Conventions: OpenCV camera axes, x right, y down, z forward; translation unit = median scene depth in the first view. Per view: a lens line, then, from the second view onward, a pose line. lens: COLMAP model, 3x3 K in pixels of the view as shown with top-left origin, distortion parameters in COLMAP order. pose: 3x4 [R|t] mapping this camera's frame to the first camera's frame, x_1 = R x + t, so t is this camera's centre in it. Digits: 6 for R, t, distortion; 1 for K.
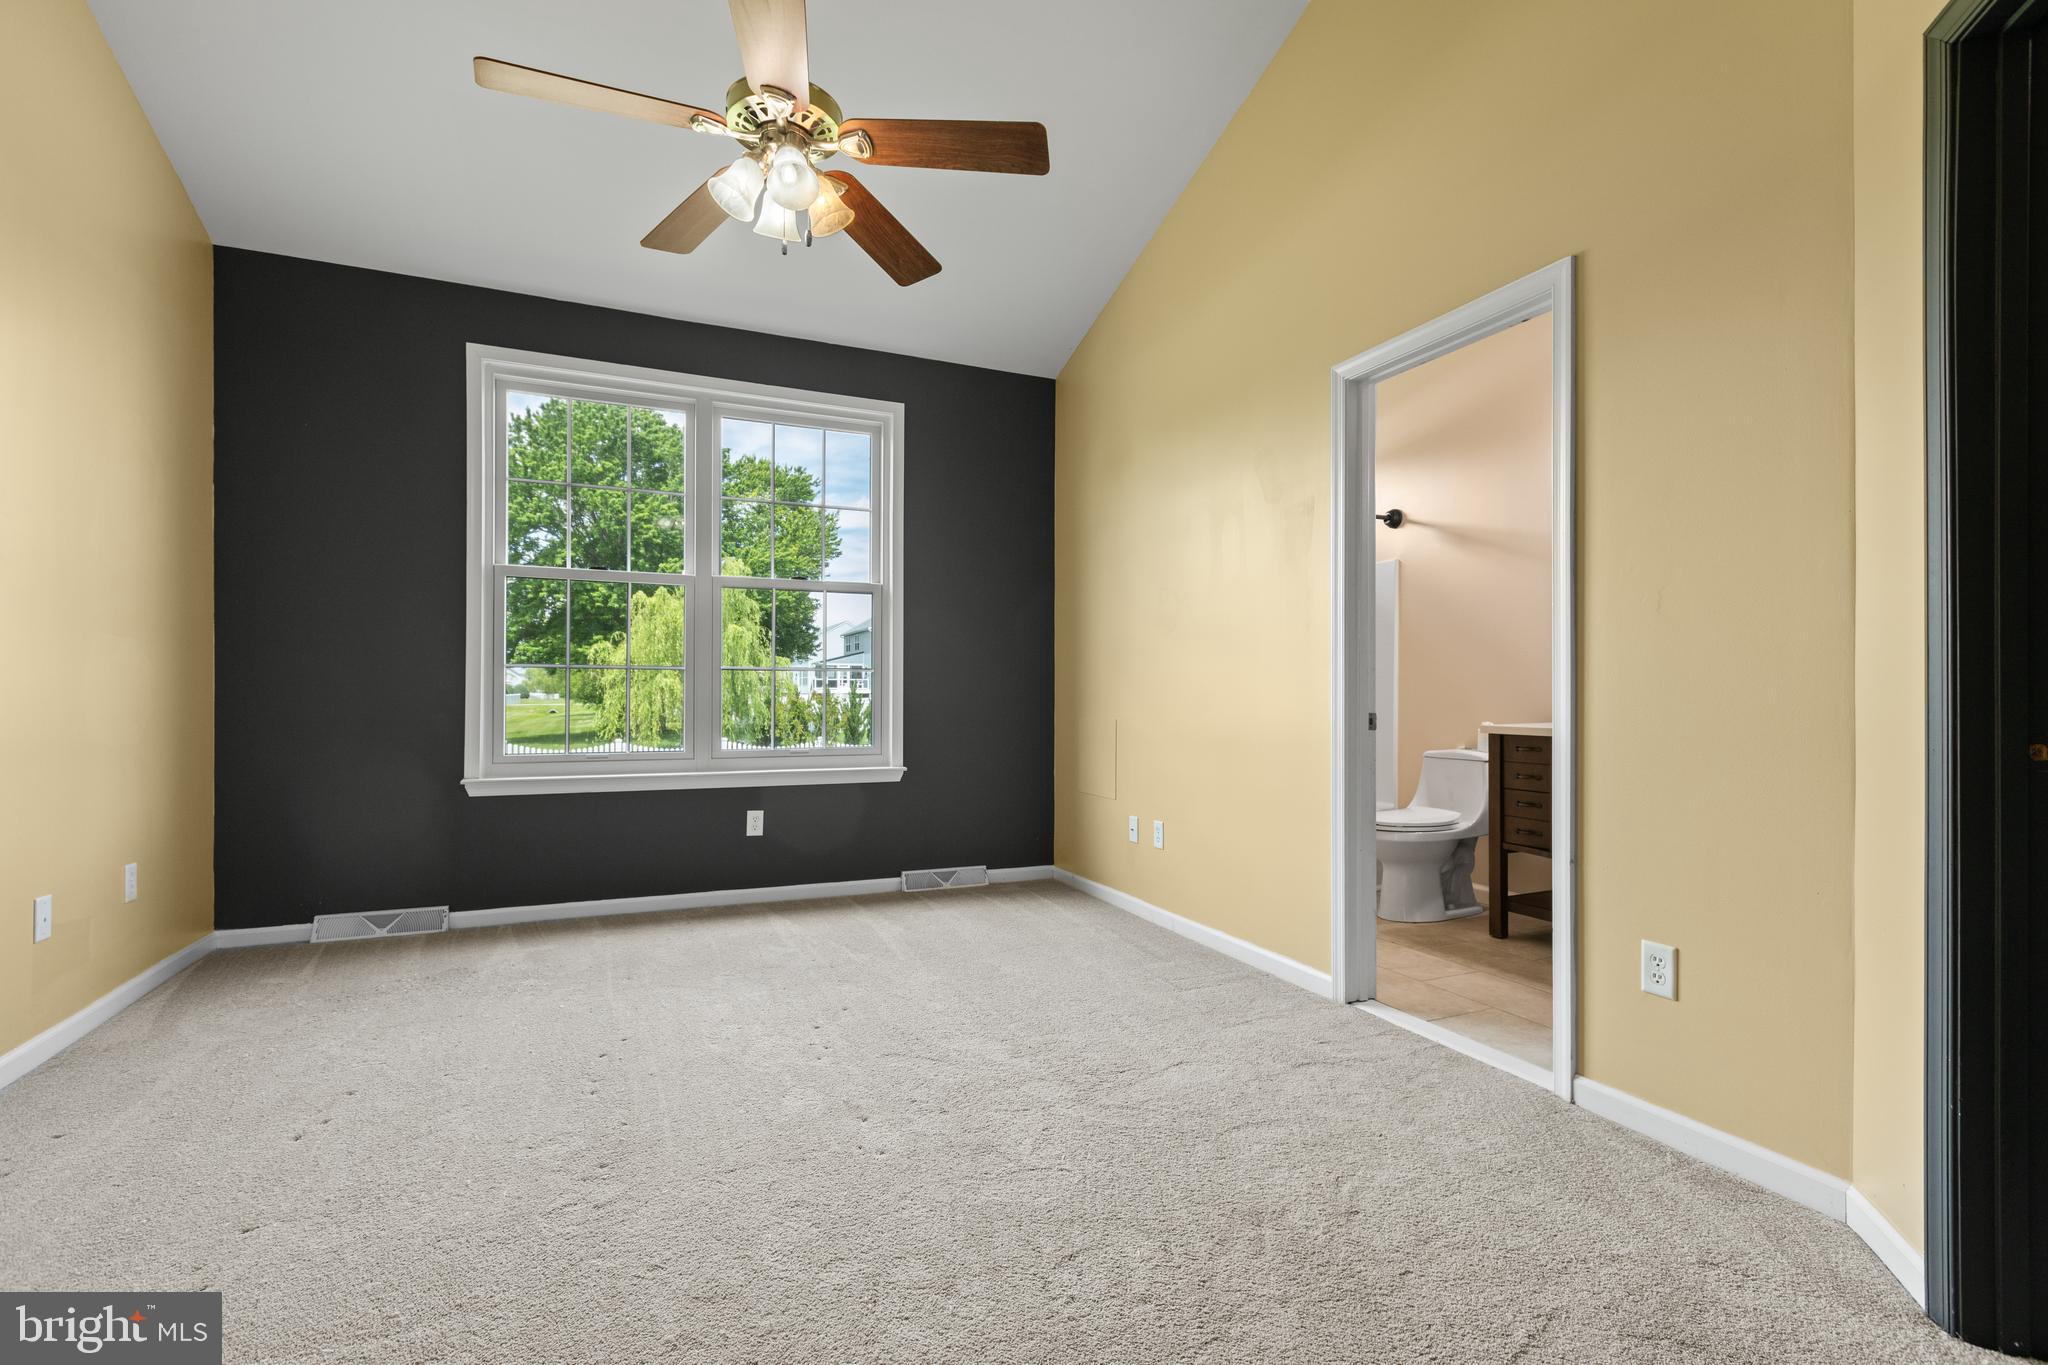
lens RADIAL K [[913.1, 0, 1026.4], [0, 913.1, 688.7], [0, 0, 1]] dist [0.001067, -0.001120]
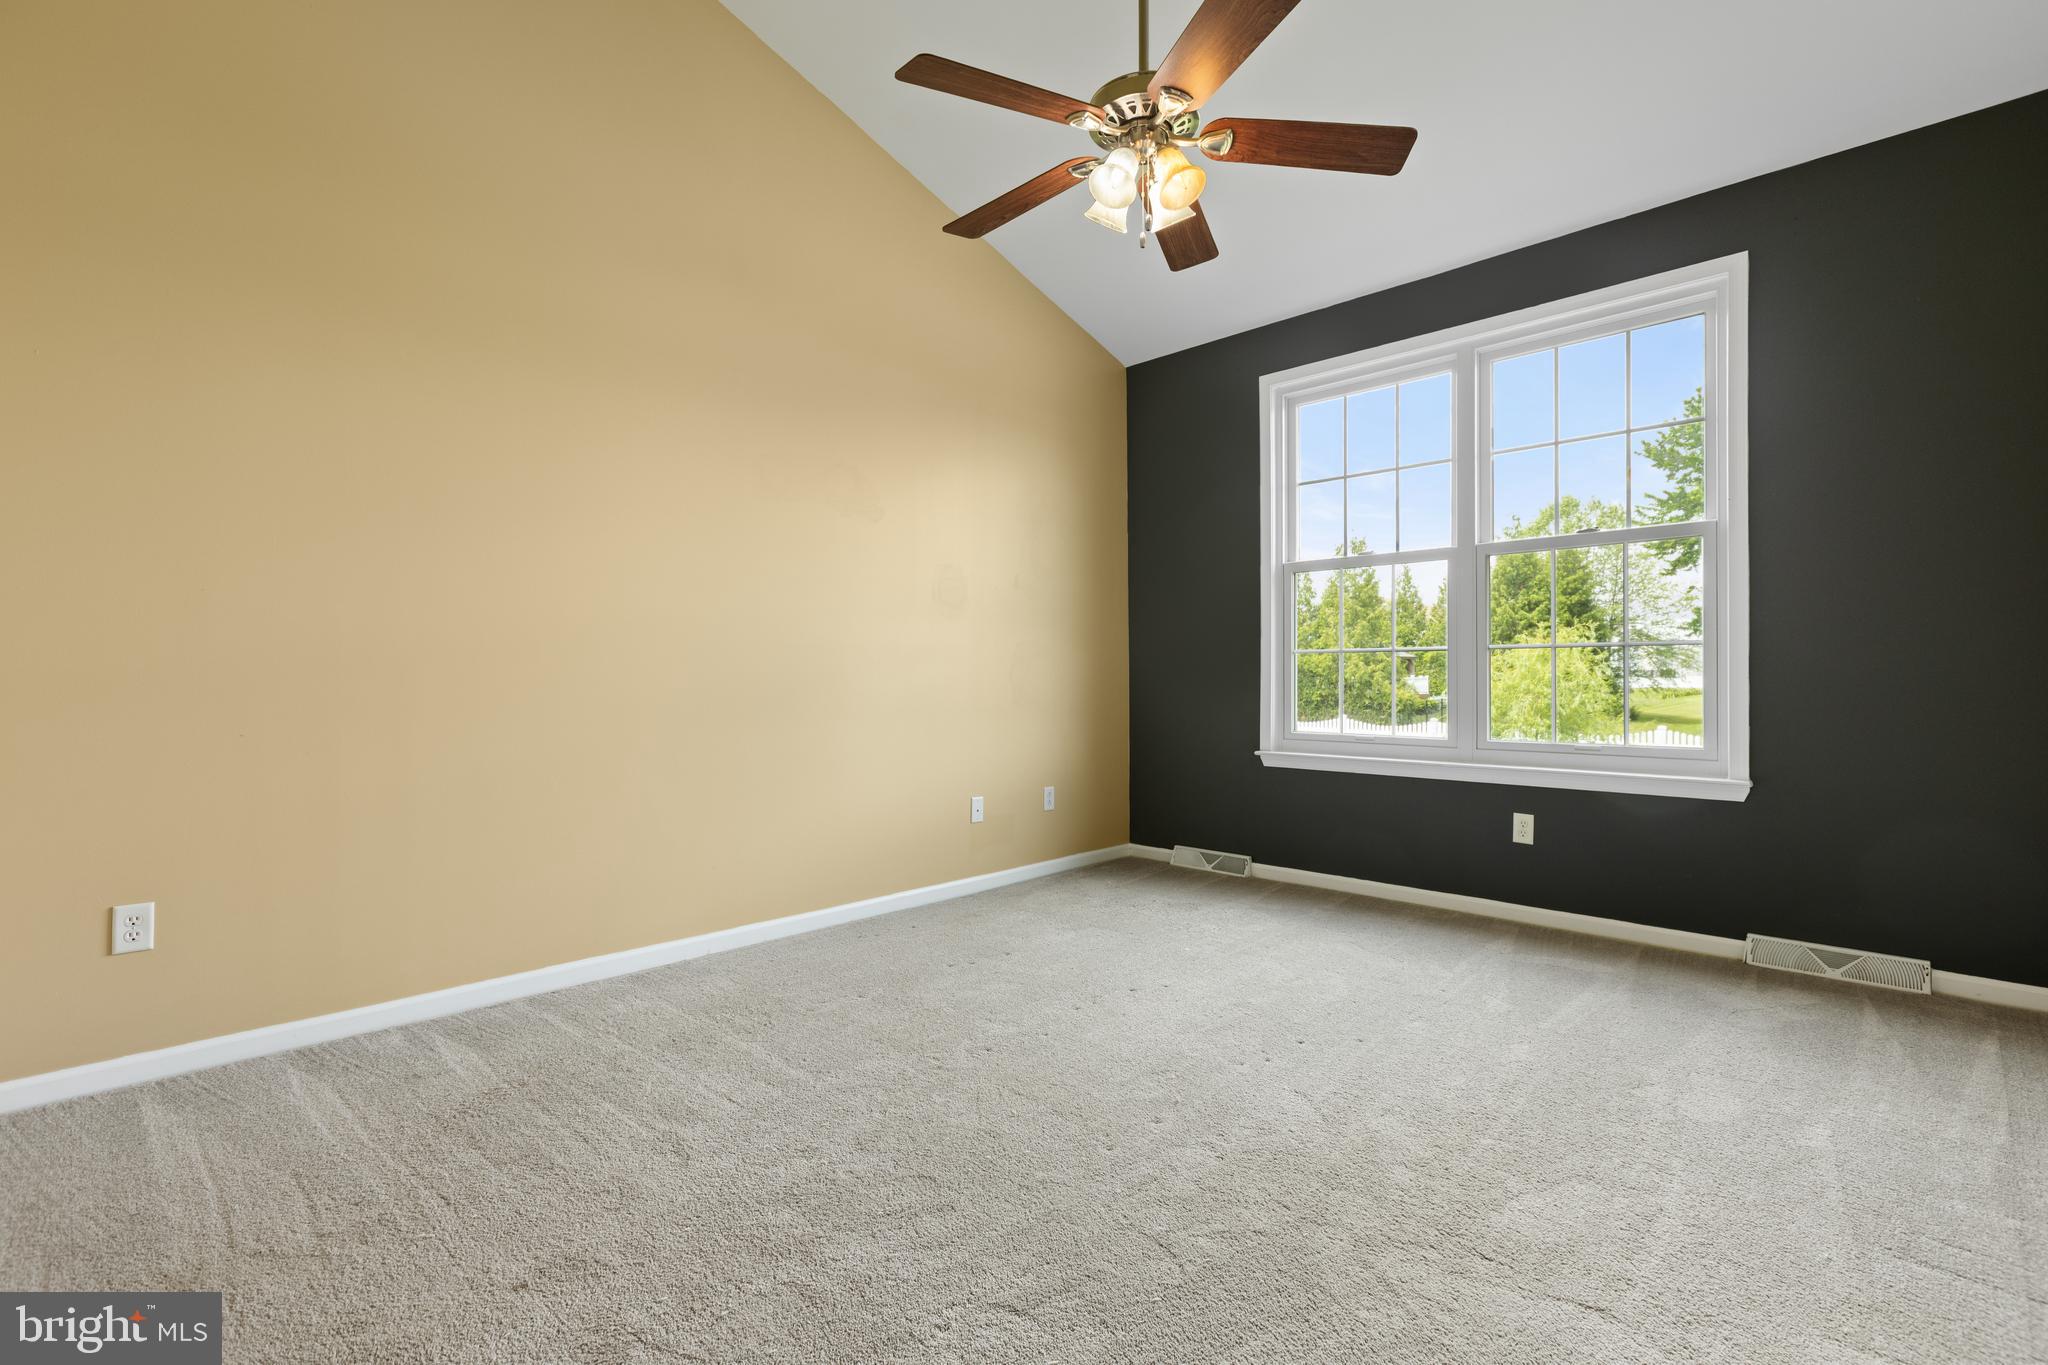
lens RADIAL K [[923.0, 0, 1020.1], [0, 923.0, 674.1], [0, 0, 1]] dist [-0.002055, -0.000790]
pose [[0.363607, -0.007787, -0.931520, 0.375542], [0.010636, 0.999935, -0.004208, 0.002624], [0.931492, -0.008378, 0.363667, 0.287850]]
